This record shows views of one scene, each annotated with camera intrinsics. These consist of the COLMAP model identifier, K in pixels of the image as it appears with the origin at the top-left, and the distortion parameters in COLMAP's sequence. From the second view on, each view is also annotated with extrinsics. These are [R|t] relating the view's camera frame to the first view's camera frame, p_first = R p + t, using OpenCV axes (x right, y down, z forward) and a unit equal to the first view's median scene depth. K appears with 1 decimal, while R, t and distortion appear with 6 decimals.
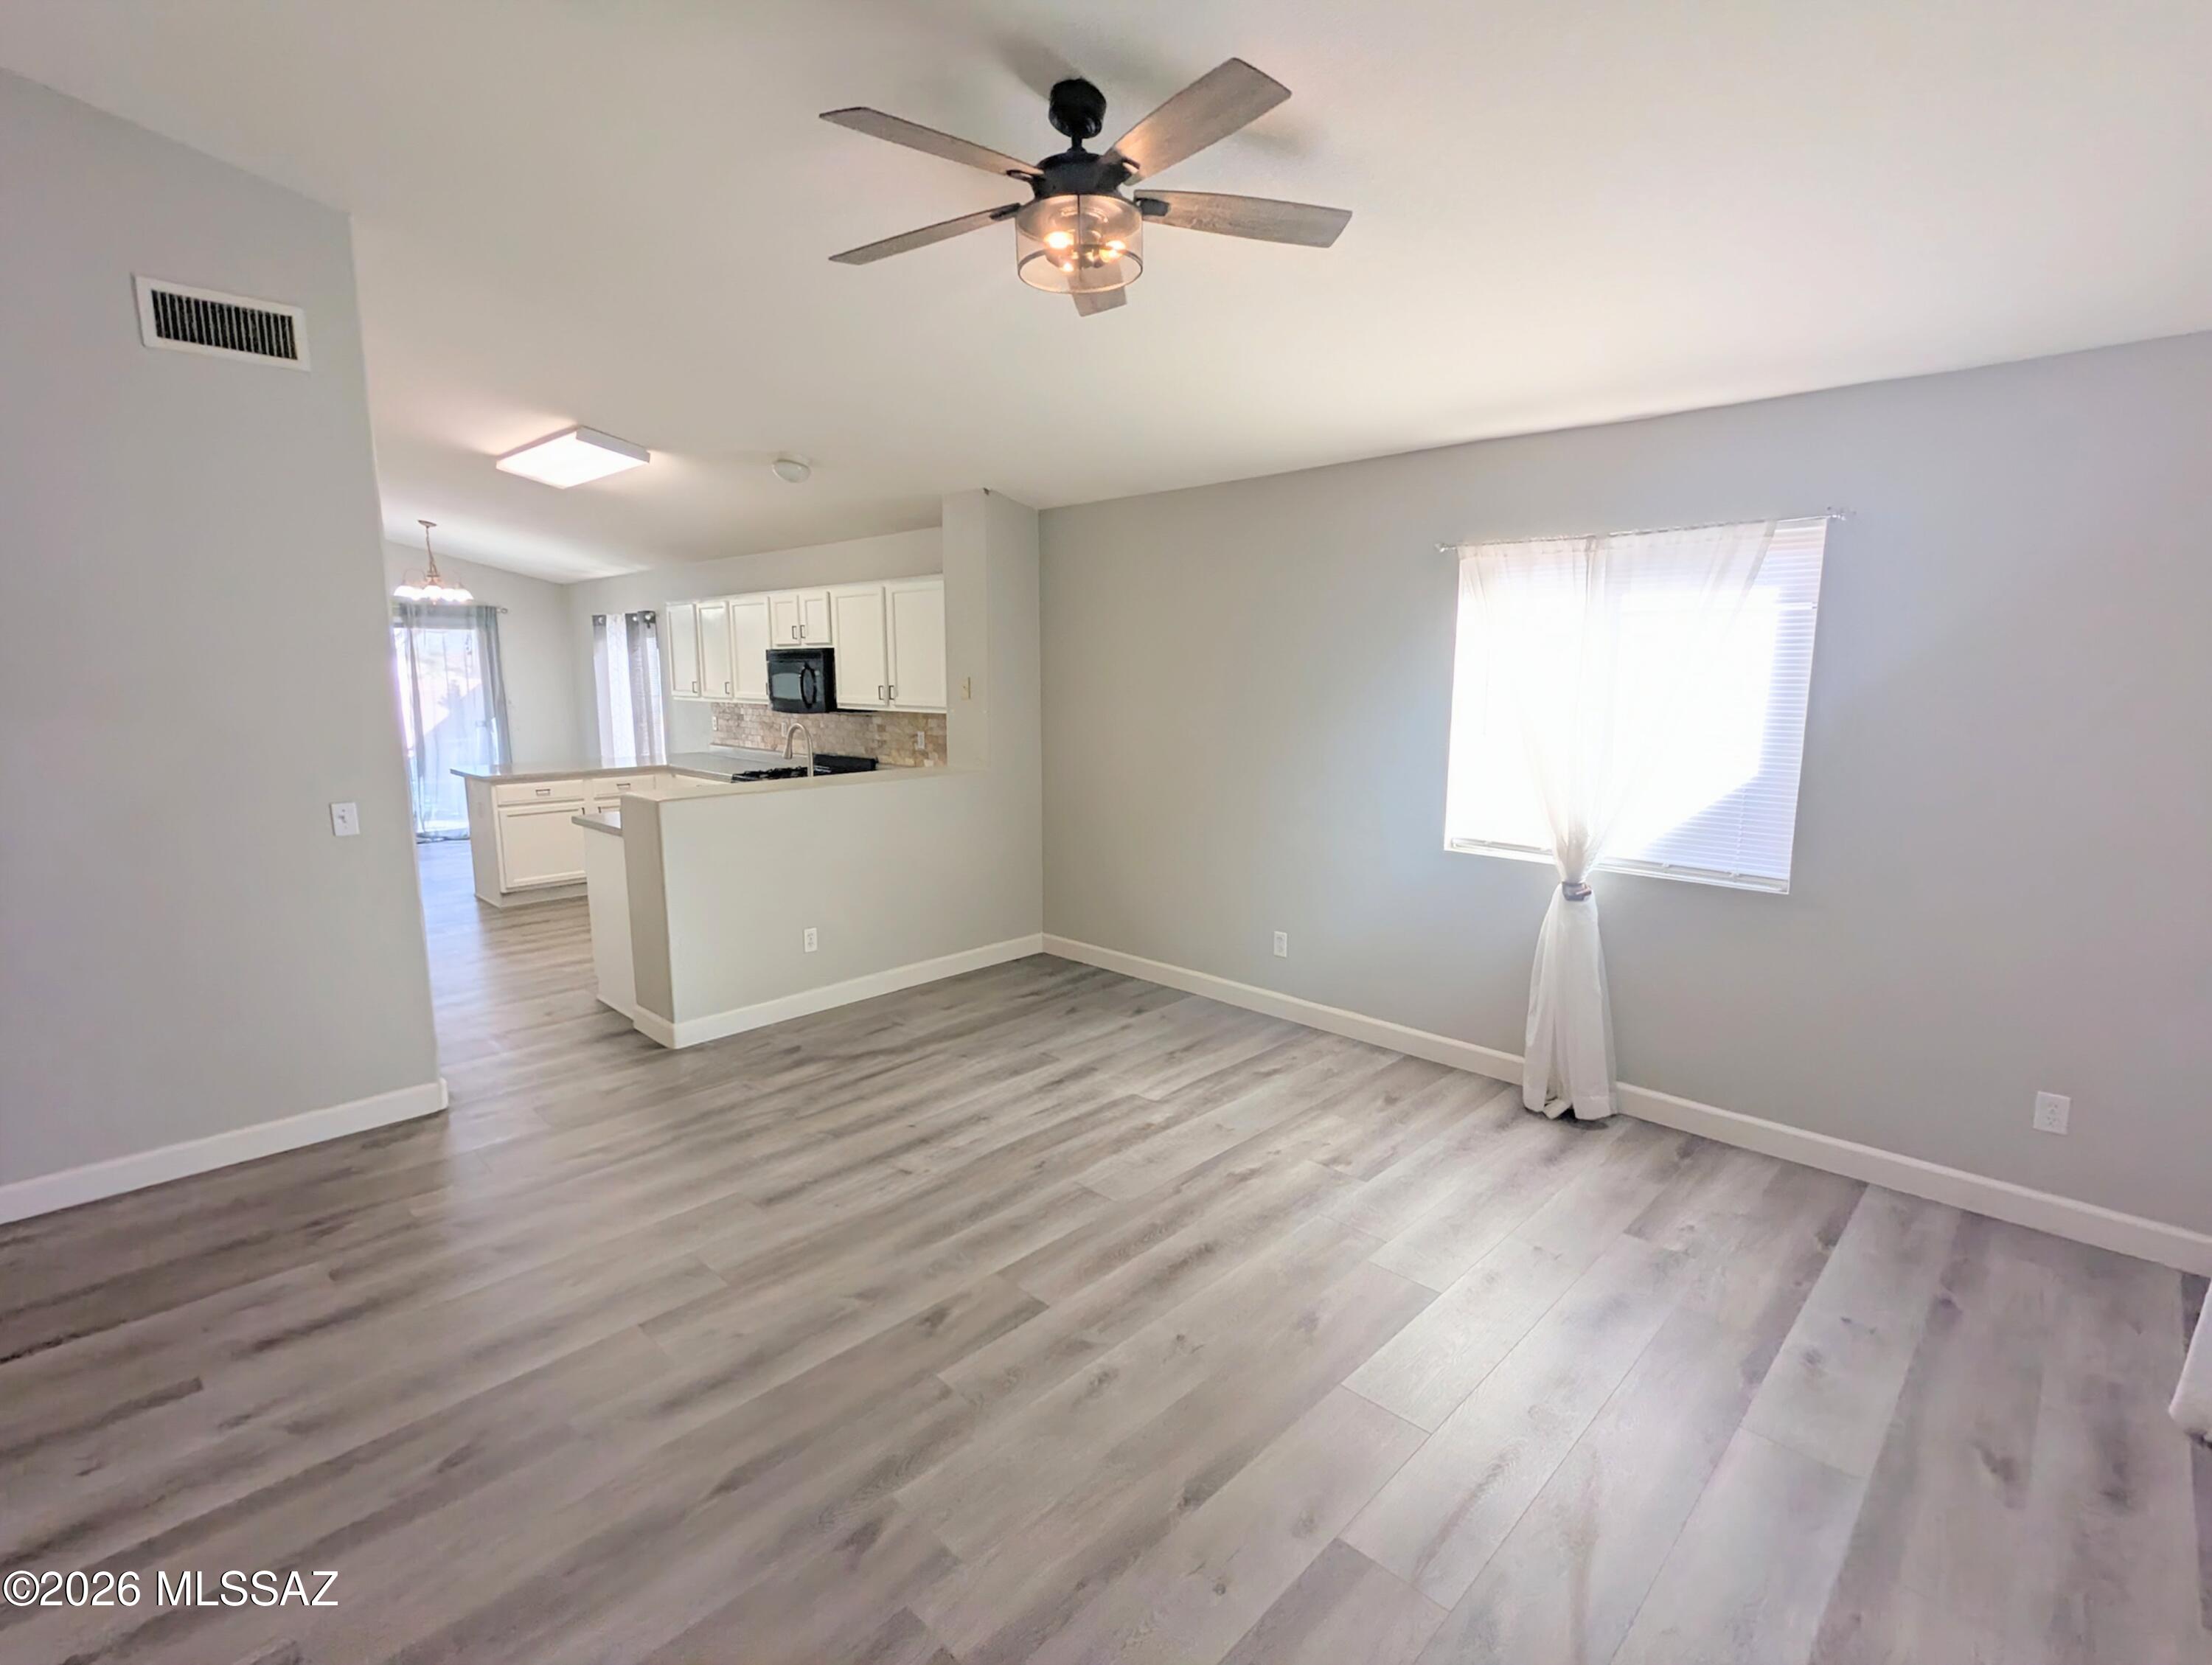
lens RADIAL K [[1052.6, 0, 1103.9], [0, 1052.6, 833.0], [0, 0, 1]] dist [0.002449, 0.000581]
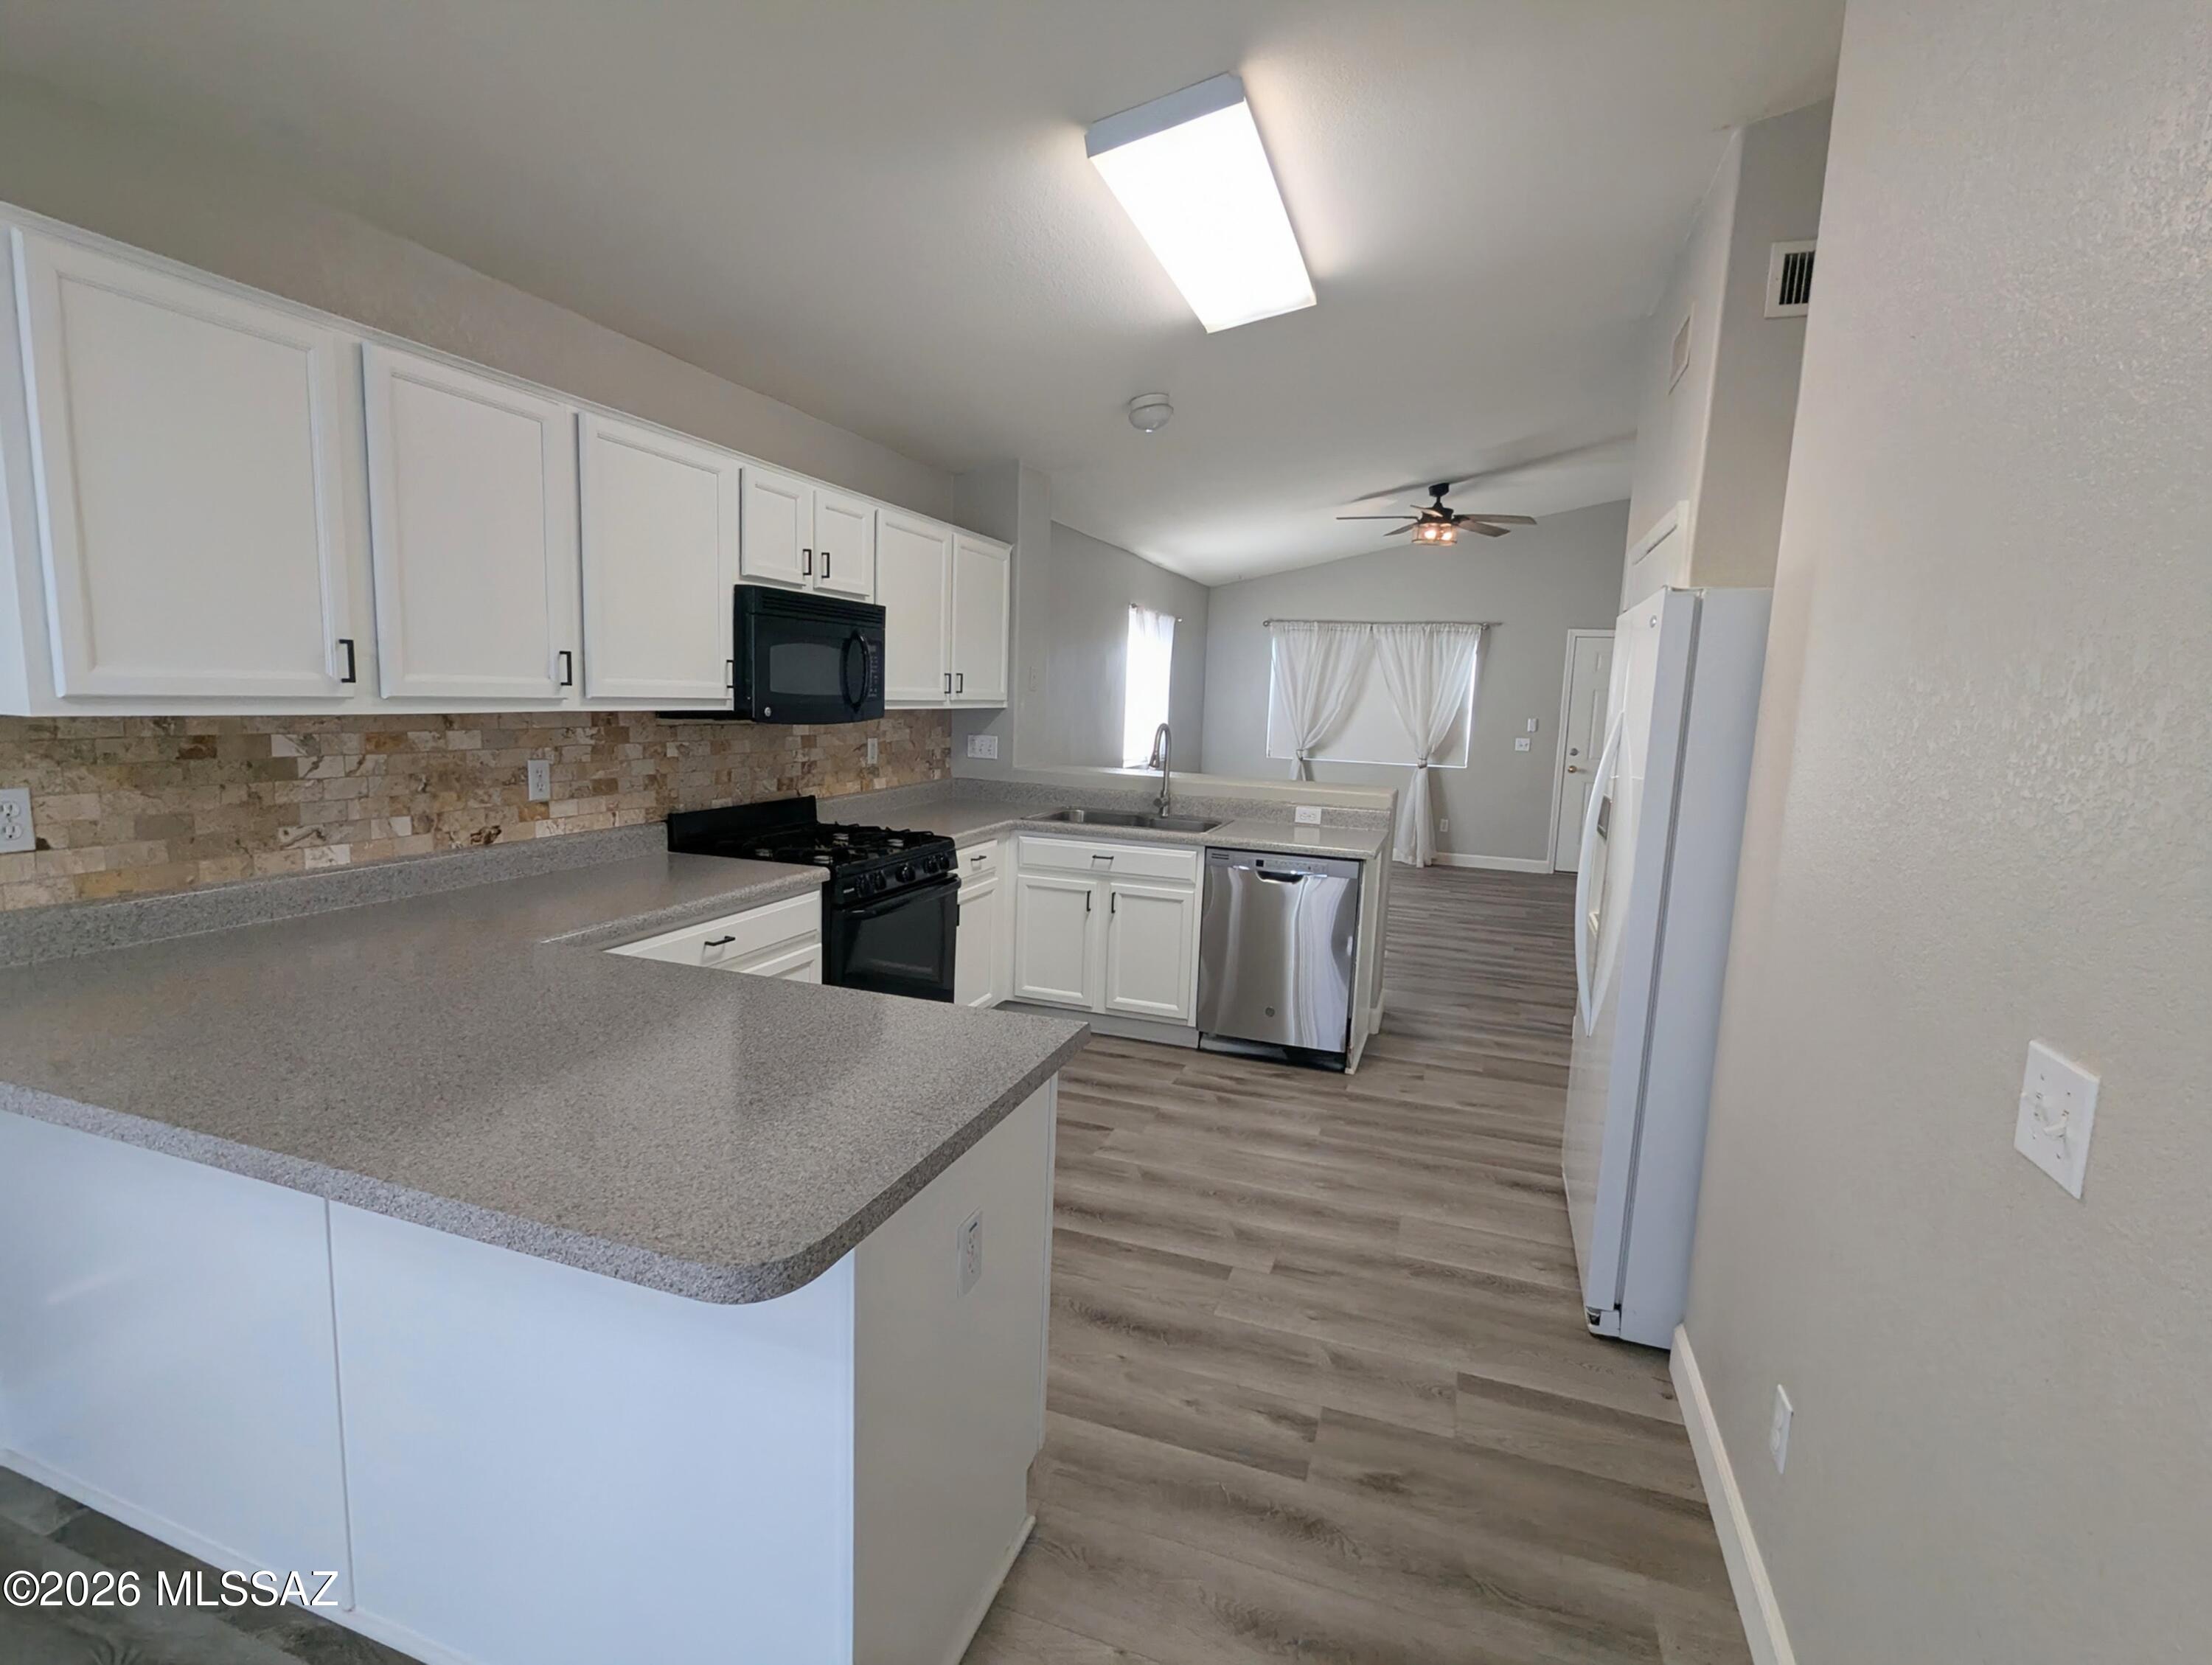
lens RADIAL K [[1052.6, 0, 1106.0], [0, 1052.6, 830.9], [0, 0, 1]] dist [0.002449, 0.000581]
pose [[-0.427798, -0.136707, 0.893477, -0.789302], [0.103452, 0.974595, 0.198651, -0.145311], [-0.897935, 0.177415, -0.402787, 1.056475]]
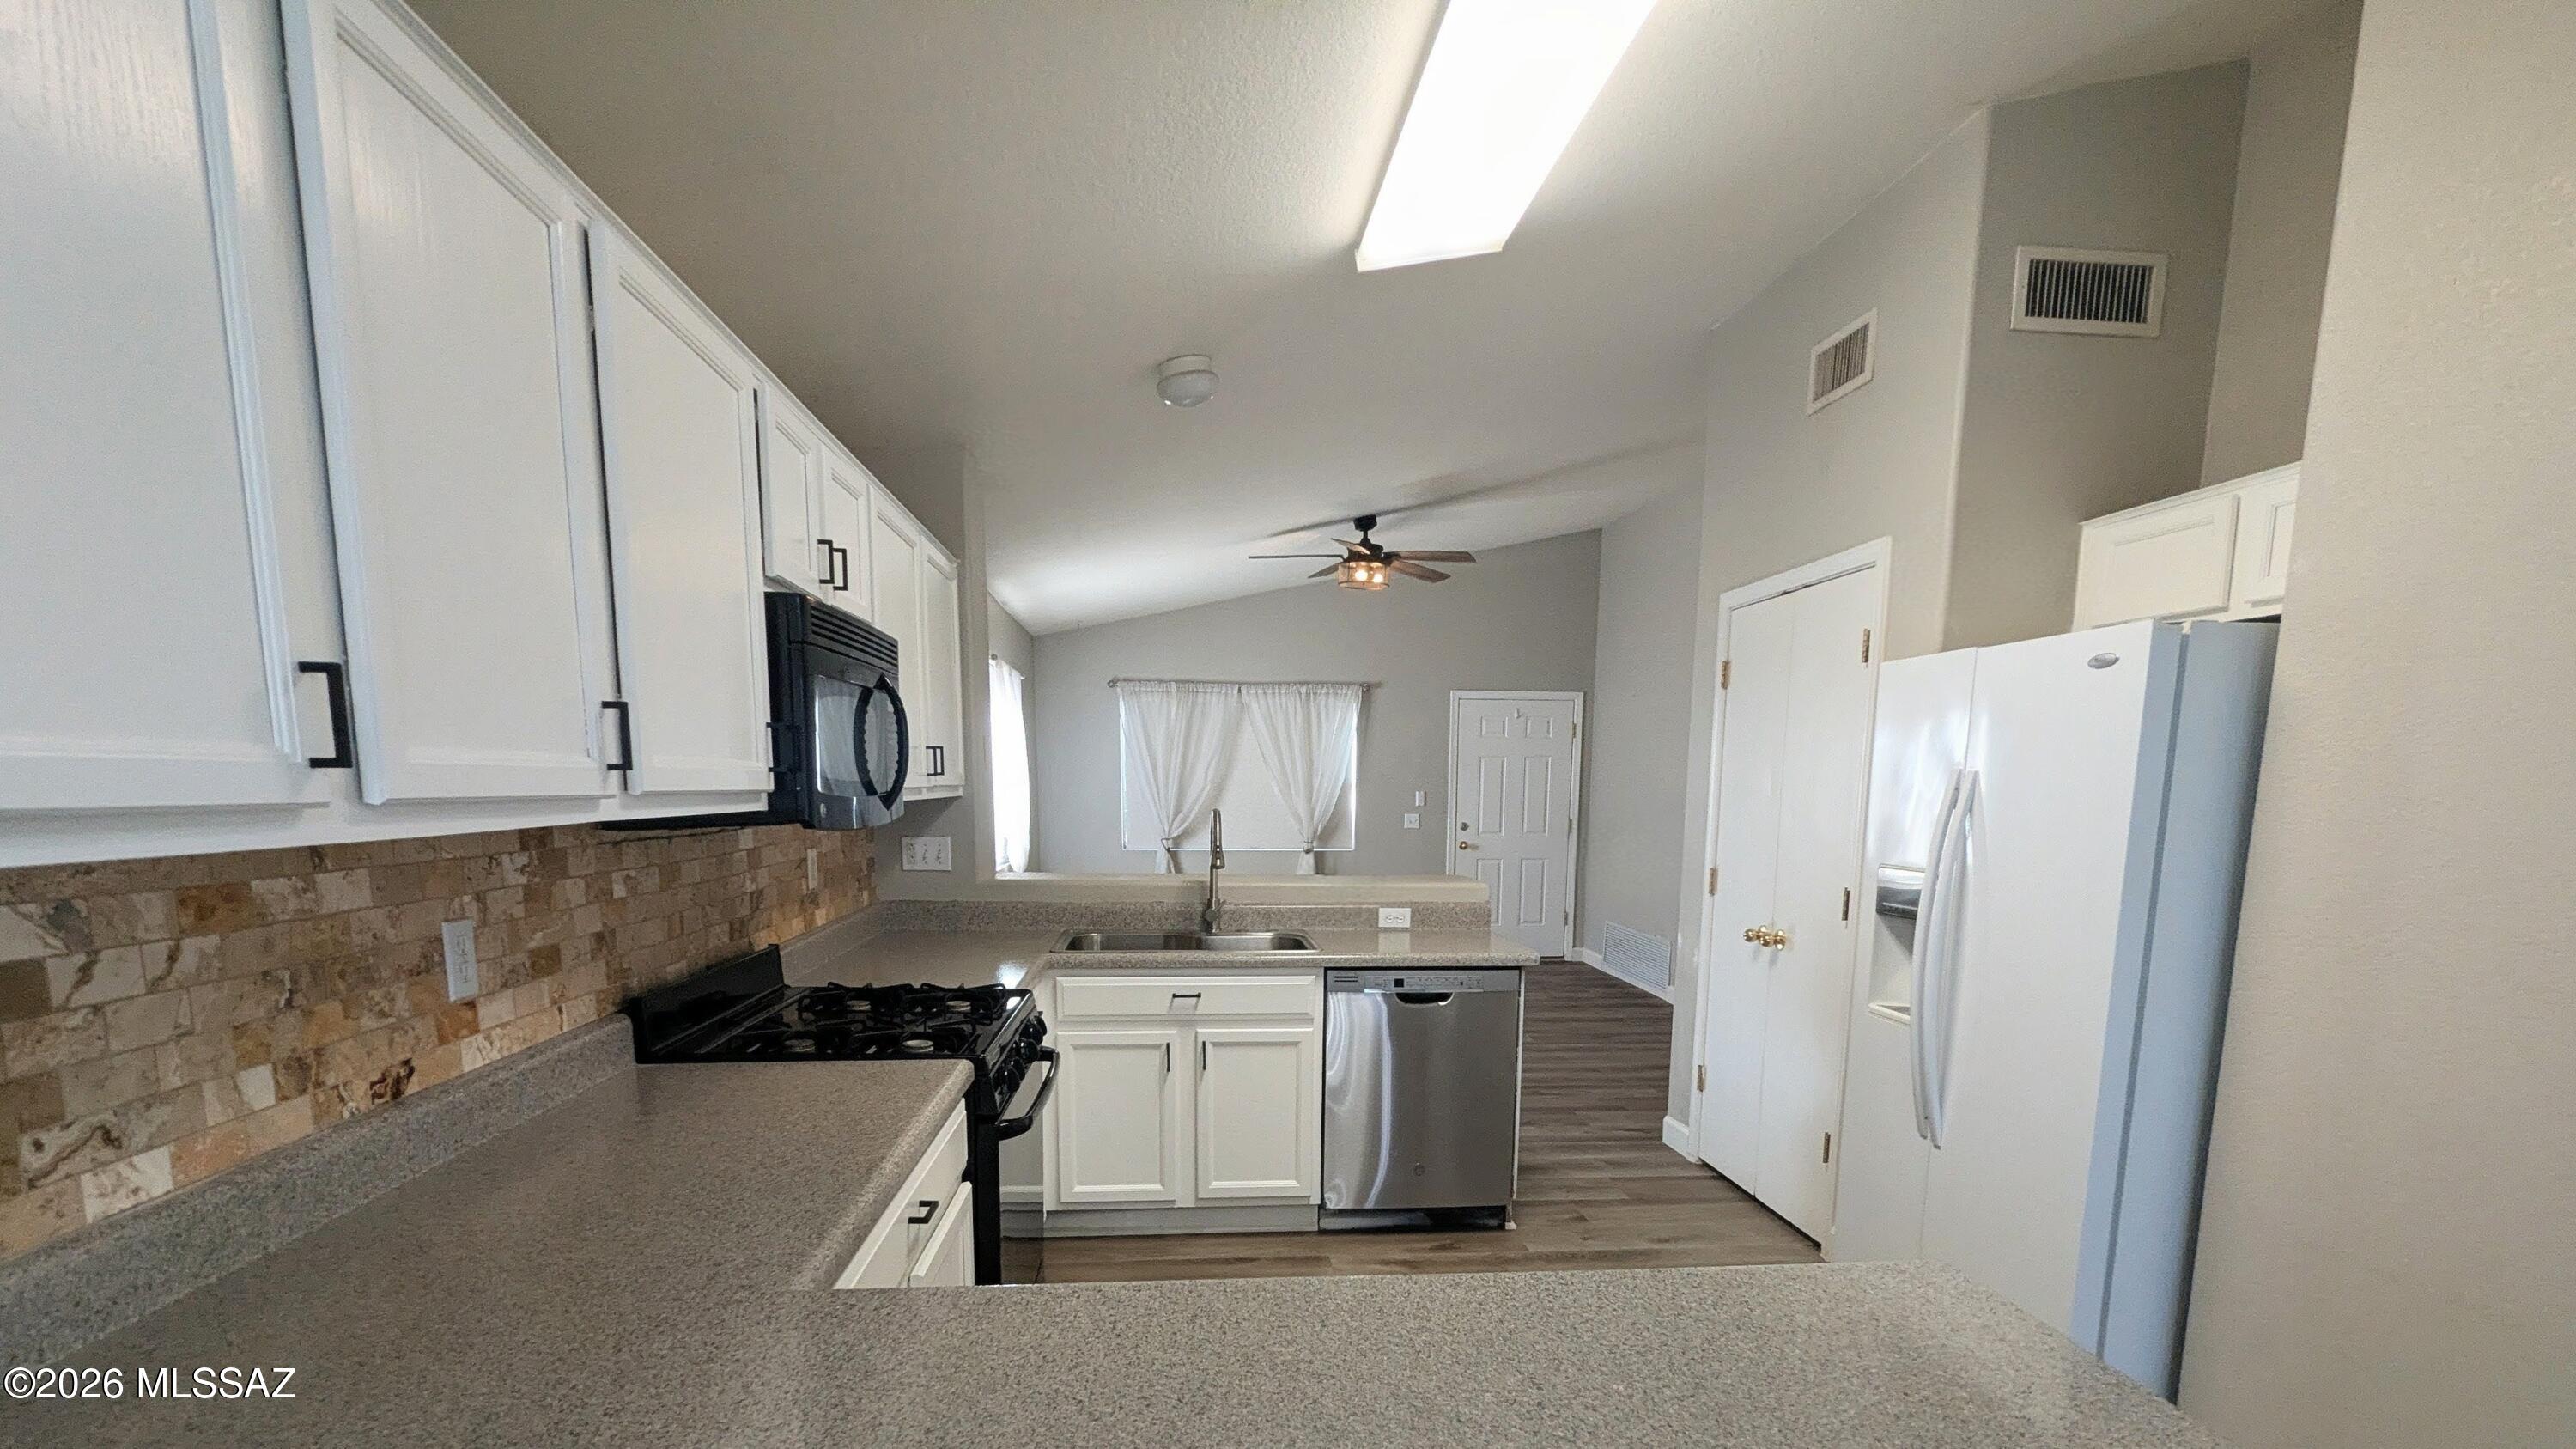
lens RADIAL K [[1226.5, 0, 1295.1], [0, 1226.5, 971.7], [0, 0, 1]] dist [0.000258, 0.001478]
pose [[-0.767573, -0.105742, 0.632179, -0.609818], [0.090284, 0.958628, 0.269965, -0.154643], [-0.634571, 0.264293, -0.726271, 1.157752]]
